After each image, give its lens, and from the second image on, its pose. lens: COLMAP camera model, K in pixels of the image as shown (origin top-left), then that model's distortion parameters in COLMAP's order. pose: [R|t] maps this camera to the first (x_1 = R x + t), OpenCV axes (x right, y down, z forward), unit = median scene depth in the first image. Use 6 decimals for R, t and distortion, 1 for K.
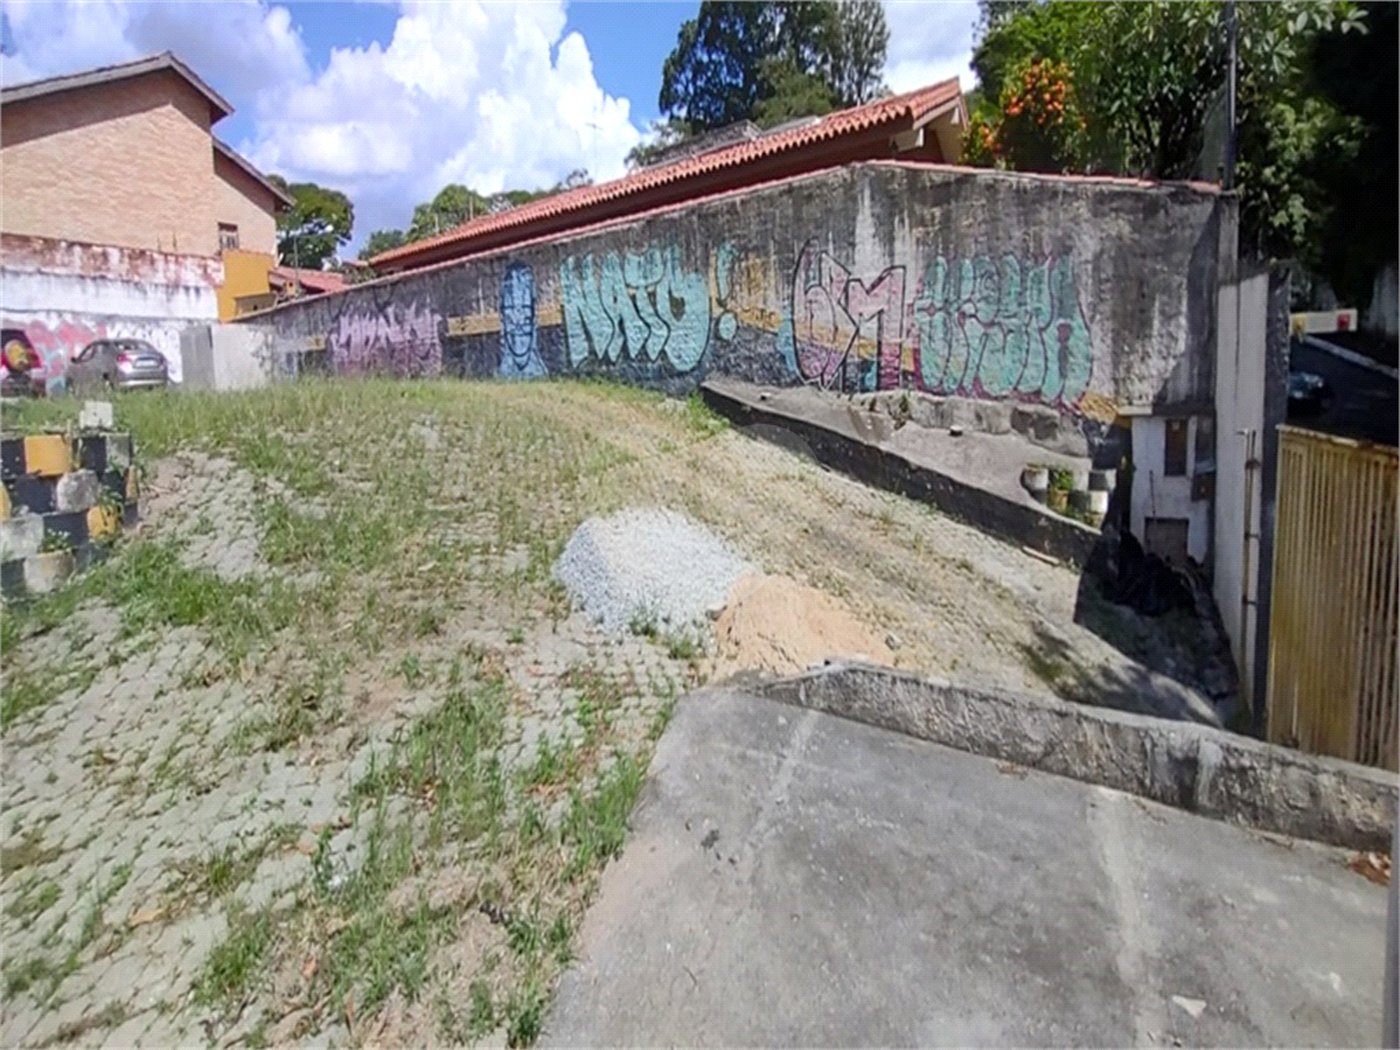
lens RADIAL K [[642.7, 0, 720.1], [0, 642.7, 417.1], [0, 0, 1]] dist [-0.015271, 0.003187]
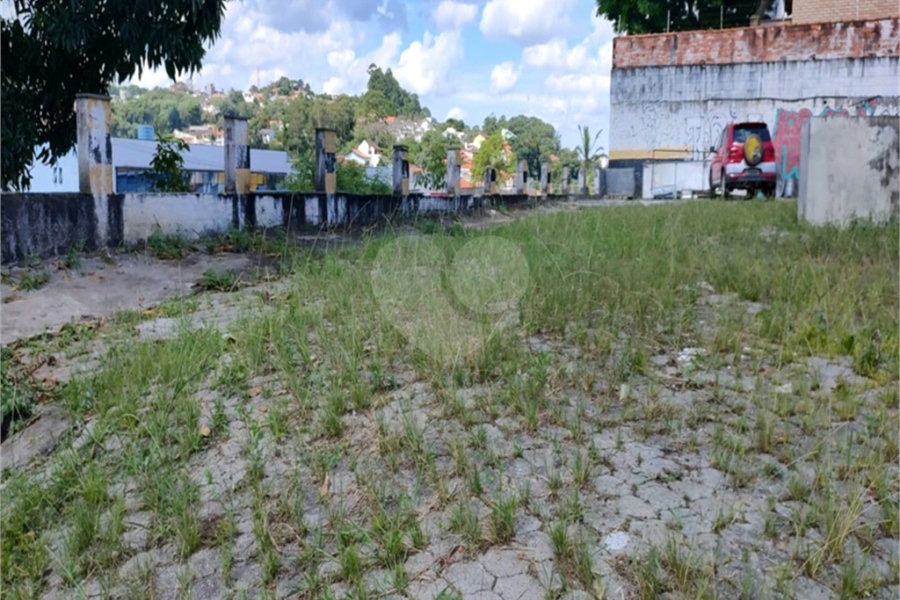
lens RADIAL K [[675.5, 0, 478.2], [0, 675.5, 180.0], [0, 0, 1]] dist [0.020235, 0.012331]
pose [[0.097154, 0.064295, -0.993190, -0.074378], [-0.079091, 0.995254, 0.056692, -0.060377], [0.992122, 0.073044, 0.101778, 0.378362]]
